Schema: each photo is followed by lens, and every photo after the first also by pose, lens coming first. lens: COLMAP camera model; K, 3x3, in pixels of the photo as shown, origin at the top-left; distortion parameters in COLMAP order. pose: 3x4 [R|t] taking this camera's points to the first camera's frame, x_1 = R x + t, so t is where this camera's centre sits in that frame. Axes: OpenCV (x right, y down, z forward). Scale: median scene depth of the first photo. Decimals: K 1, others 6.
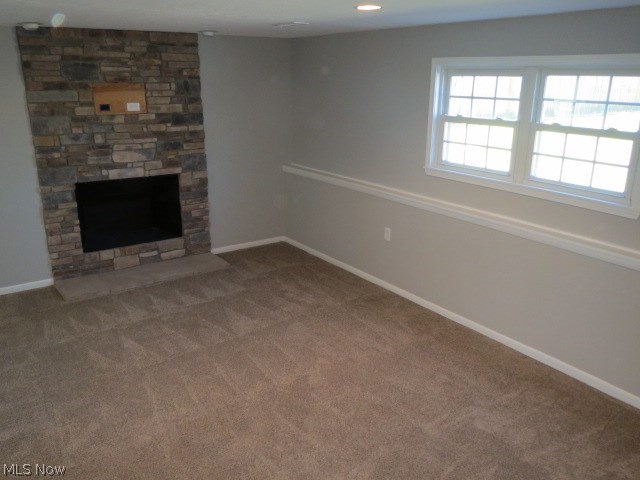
lens RADIAL K [[544.1, 0, 318.9], [0, 544.1, 238.5], [0, 0, 1]] dist [-0.012479, -0.001219]
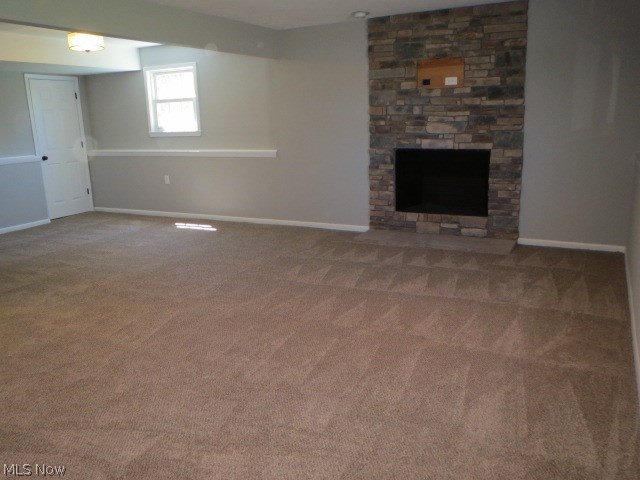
lens RADIAL K [[544.1, 0, 318.4], [0, 544.1, 239.2], [0, 0, 1]] dist [-0.012479, -0.001219]
pose [[0.458417, 0.178366, -0.870655, 0.515985], [-0.229717, 0.970143, 0.077796, 0.032925], [0.858536, 0.164341, 0.485704, 0.318307]]
